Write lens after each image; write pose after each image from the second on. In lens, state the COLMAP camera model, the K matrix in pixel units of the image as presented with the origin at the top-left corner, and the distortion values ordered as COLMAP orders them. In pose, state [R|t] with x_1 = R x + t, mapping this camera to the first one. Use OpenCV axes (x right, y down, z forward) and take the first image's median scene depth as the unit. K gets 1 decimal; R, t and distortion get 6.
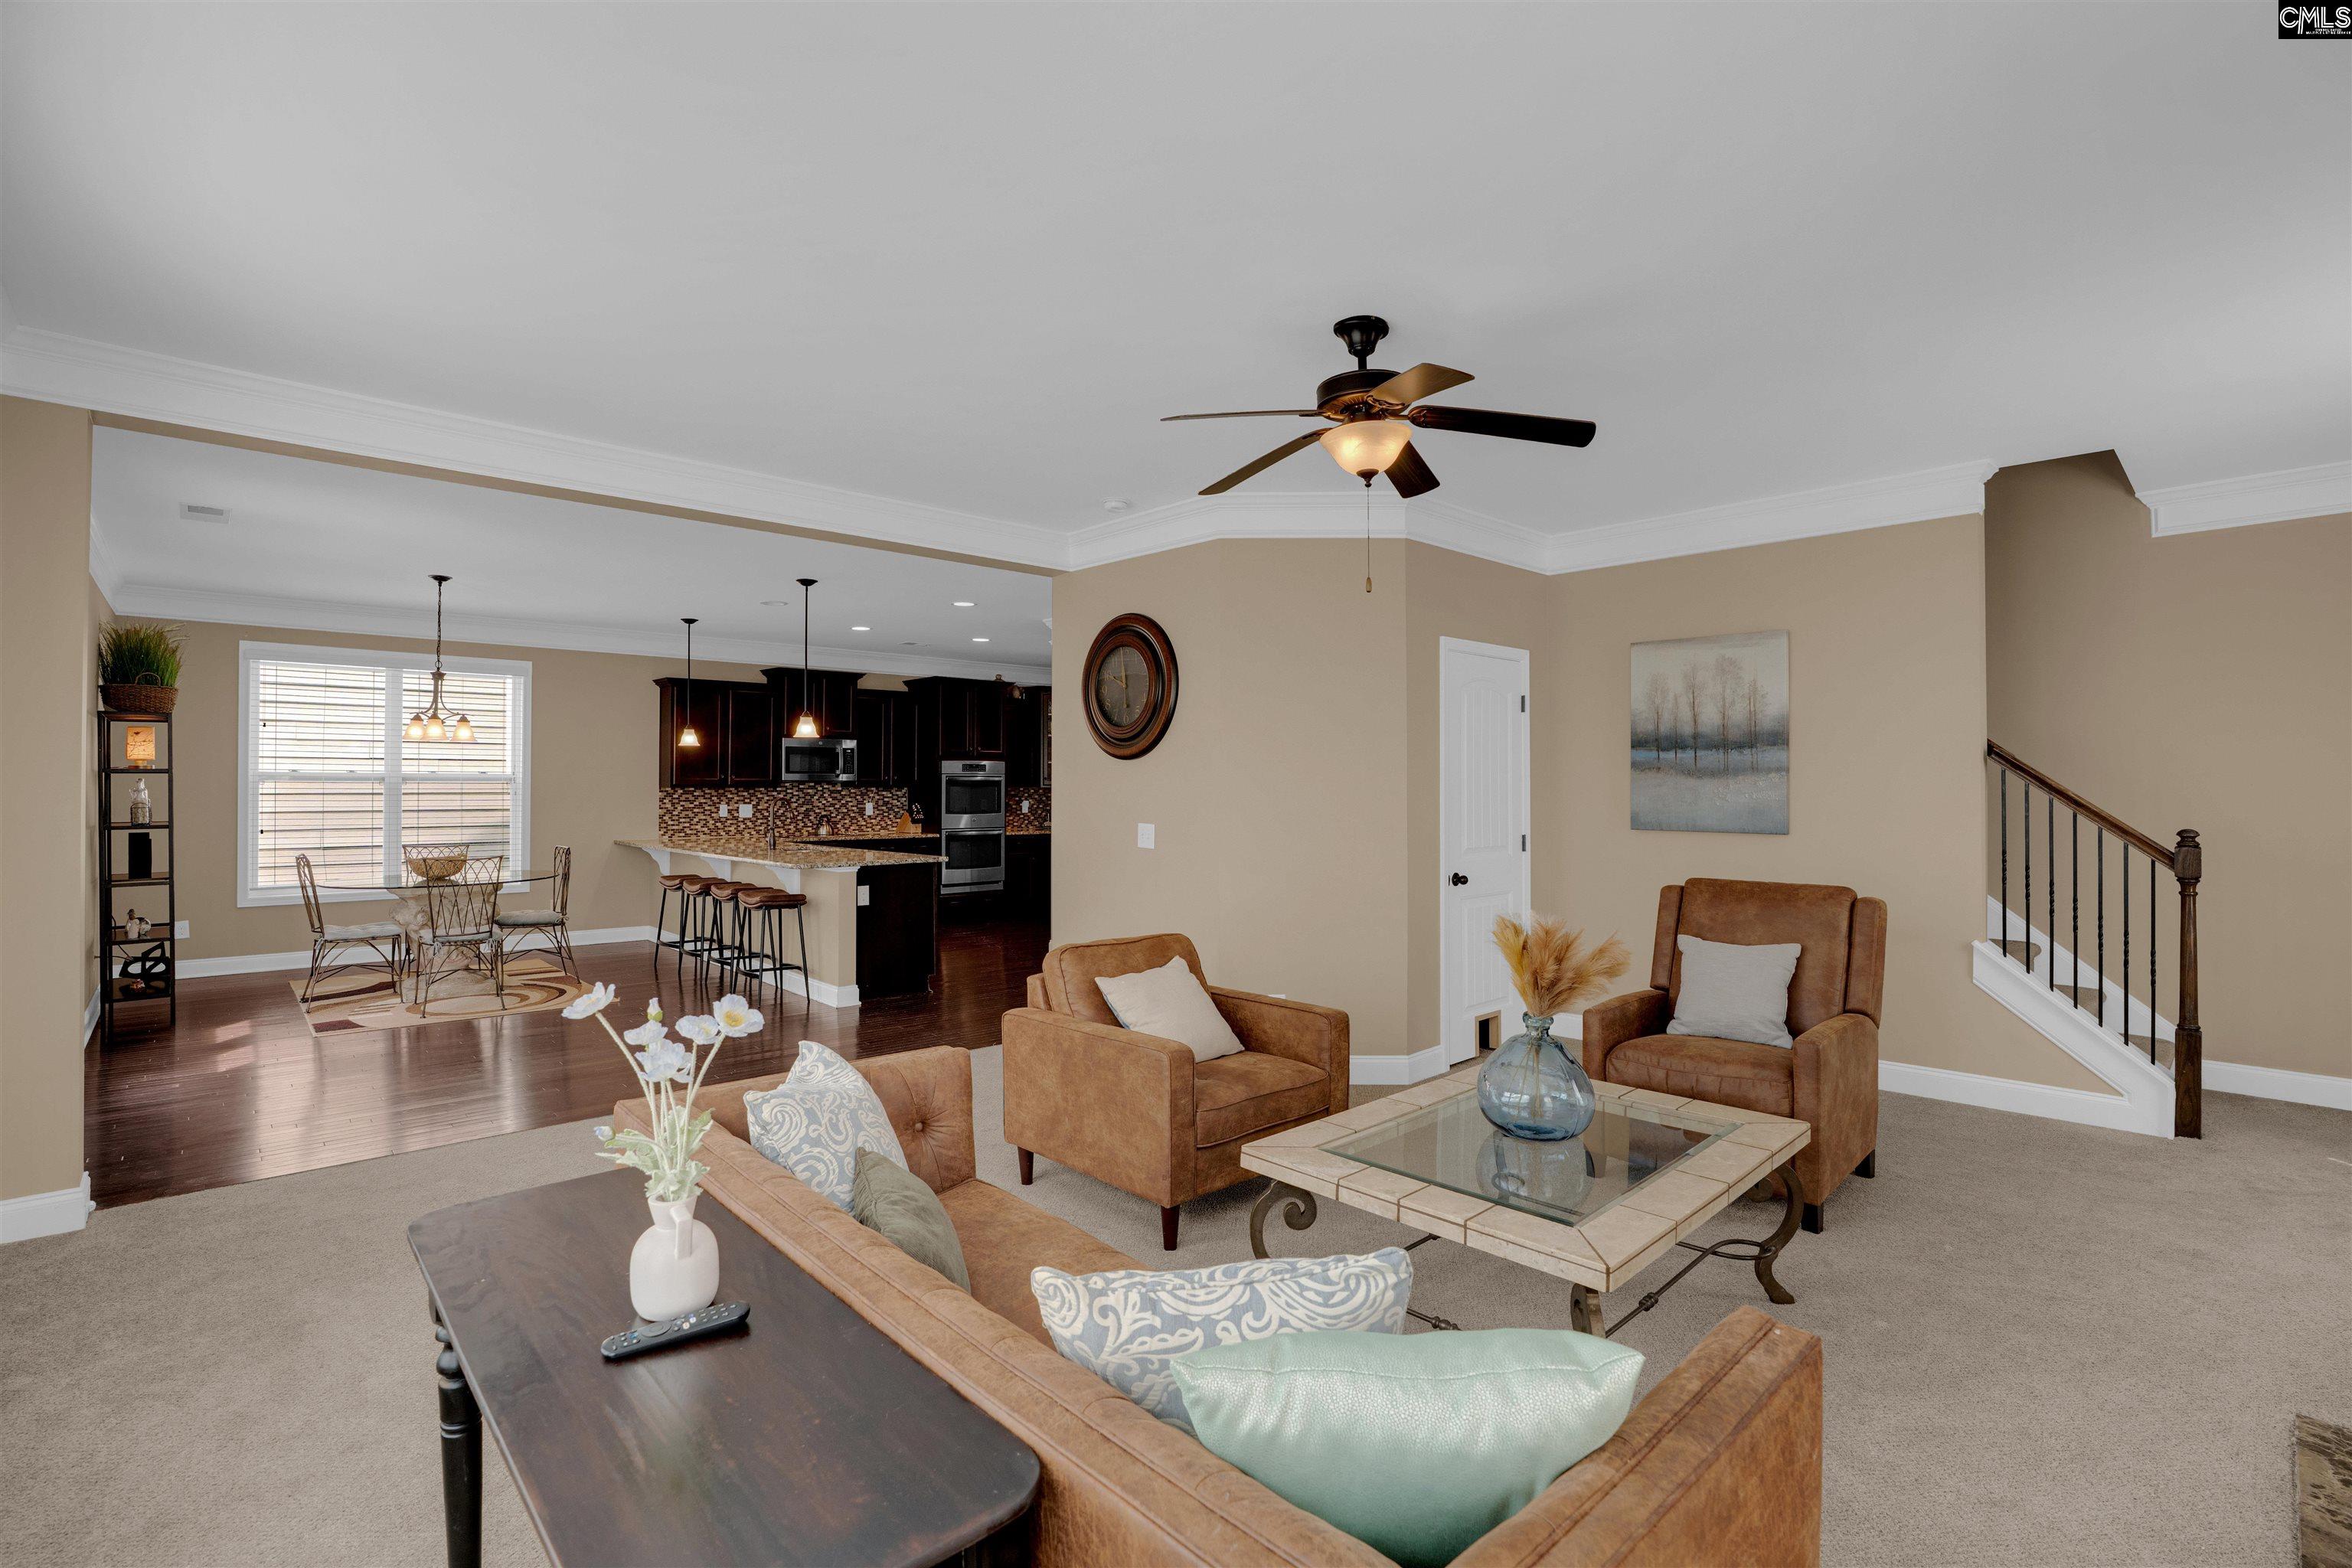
lens RADIAL K [[1071.5, 0, 1159.5], [0, 1071.5, 773.8], [0, 0, 1]] dist [-0.043231, 0.007750]
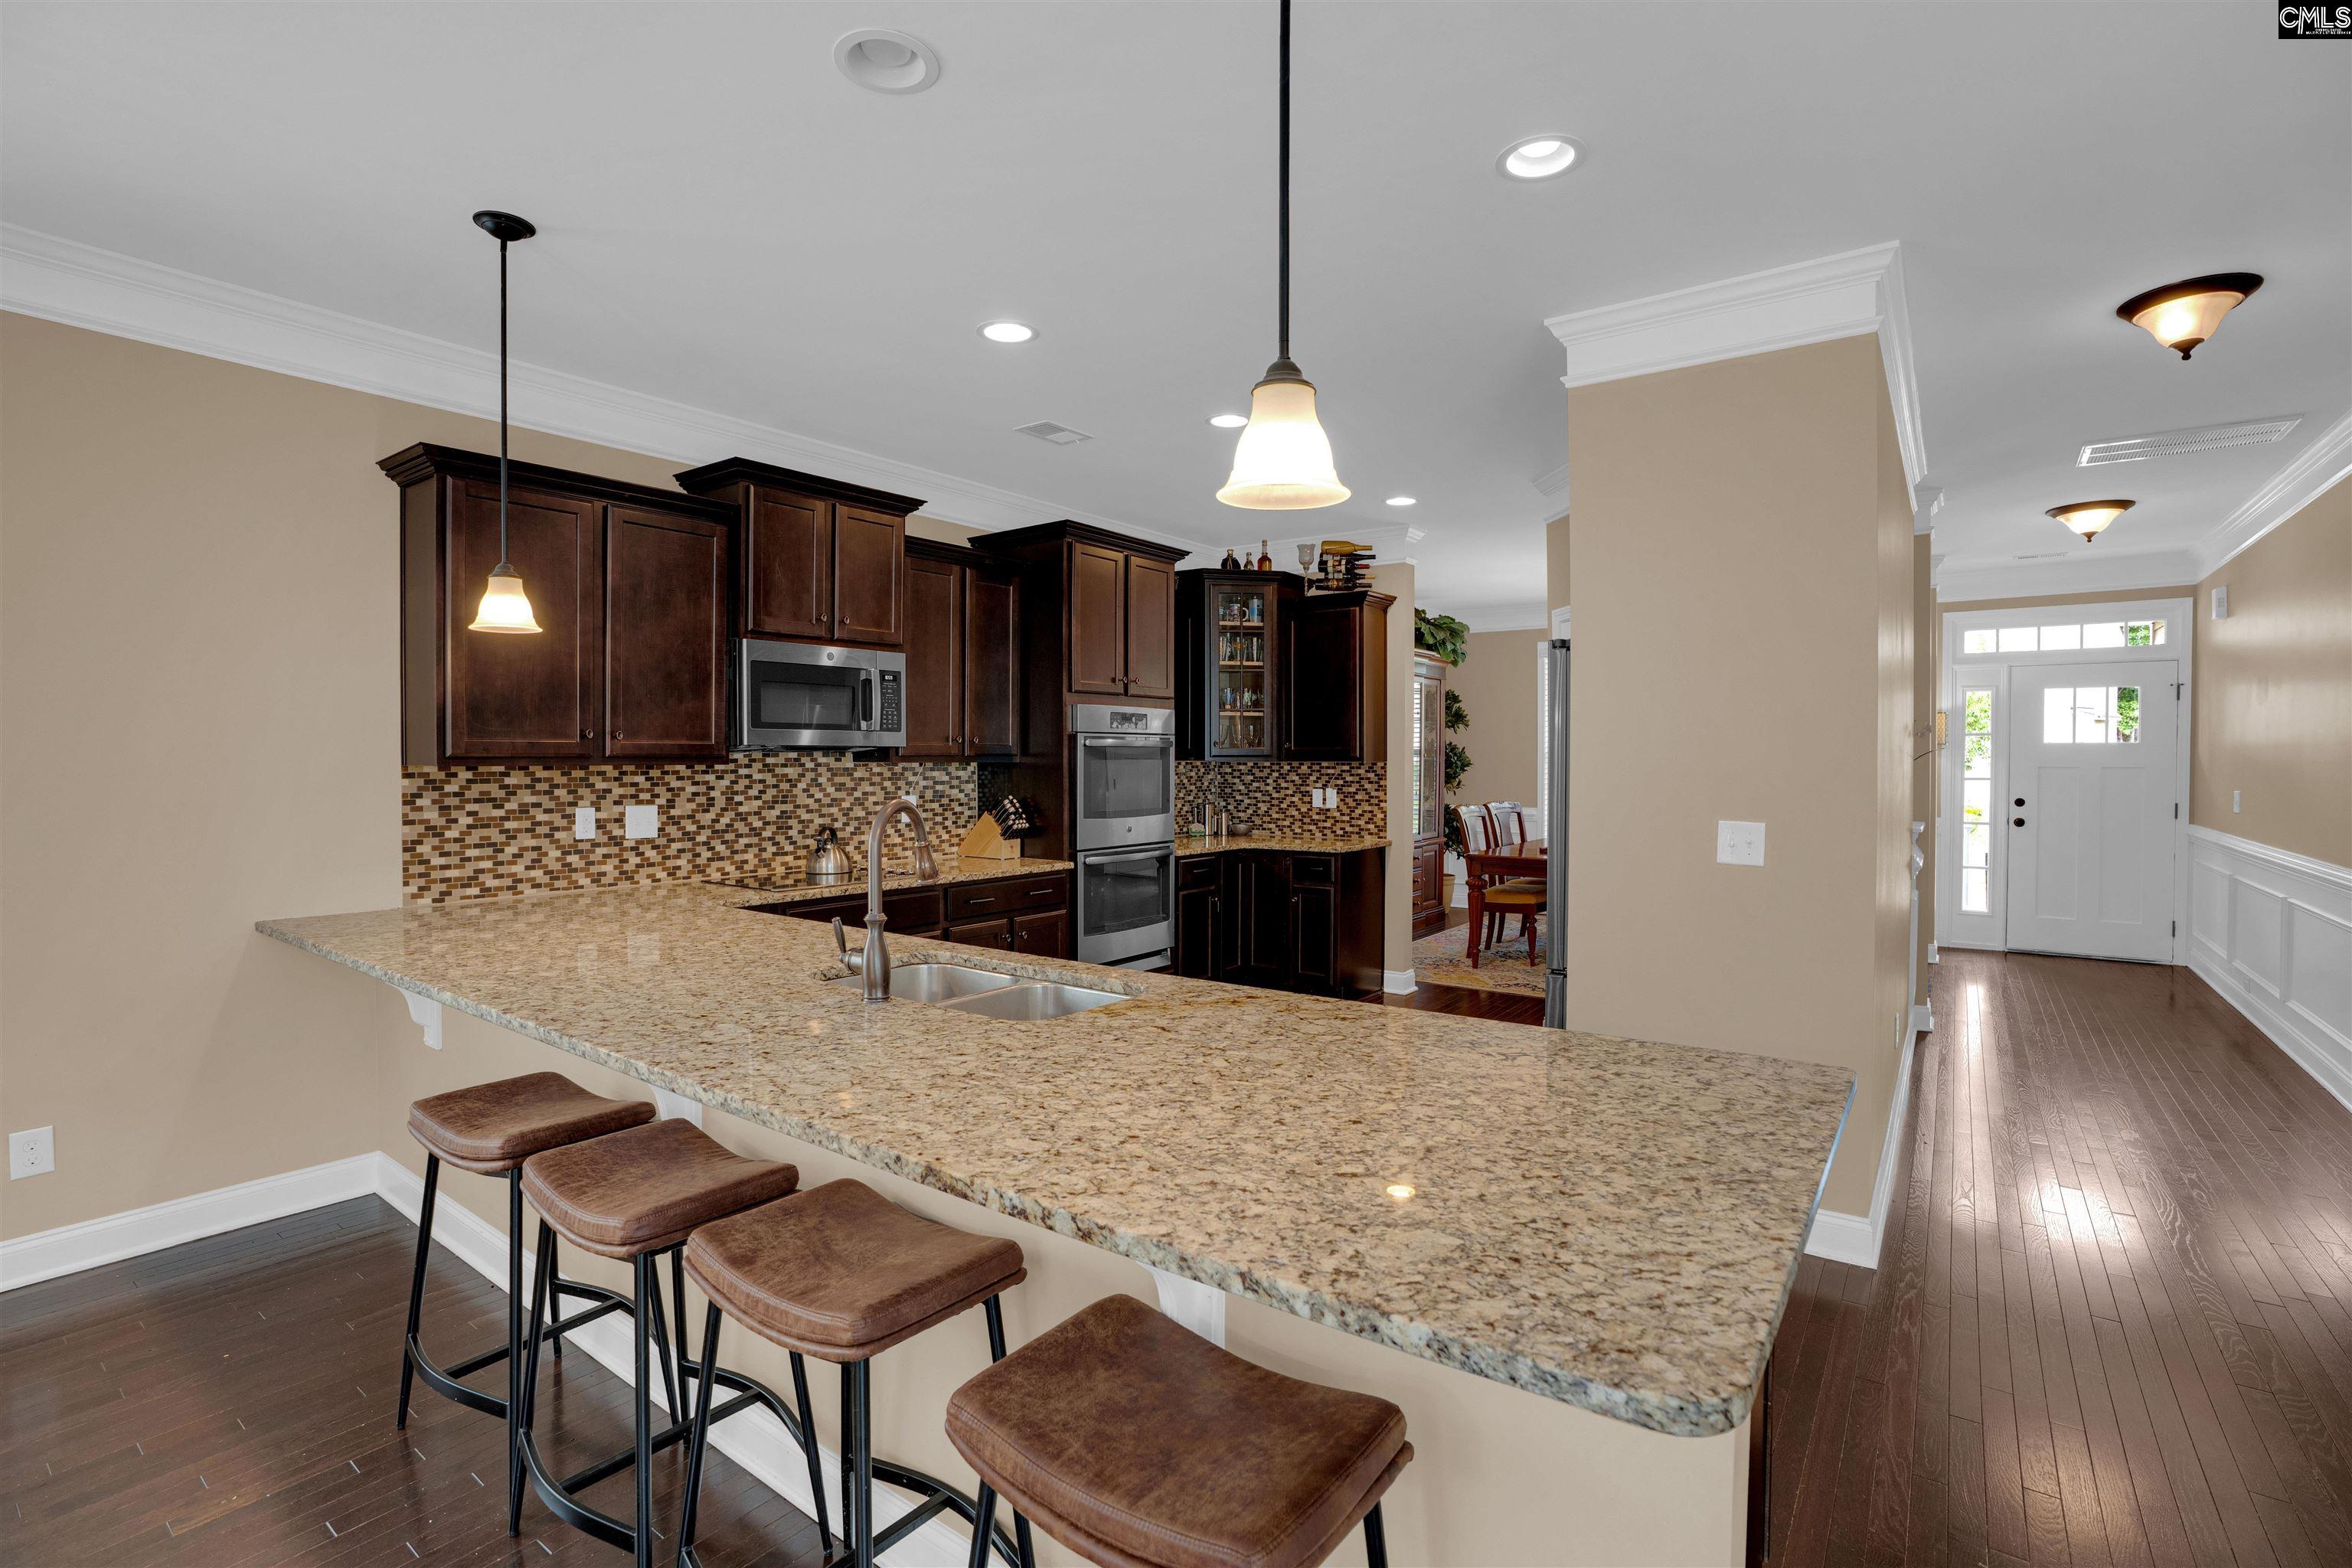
lens RADIAL K [[1071.5, 0, 1122.2], [0, 1071.5, 771.9], [0, 0, 1]] dist [-0.043231, 0.007750]
pose [[0.986396, -0.000352, 0.164384, -0.280995], [-0.004407, 0.999582, 0.028585, 0.004613], [-0.164325, -0.028920, 0.985982, 0.592343]]
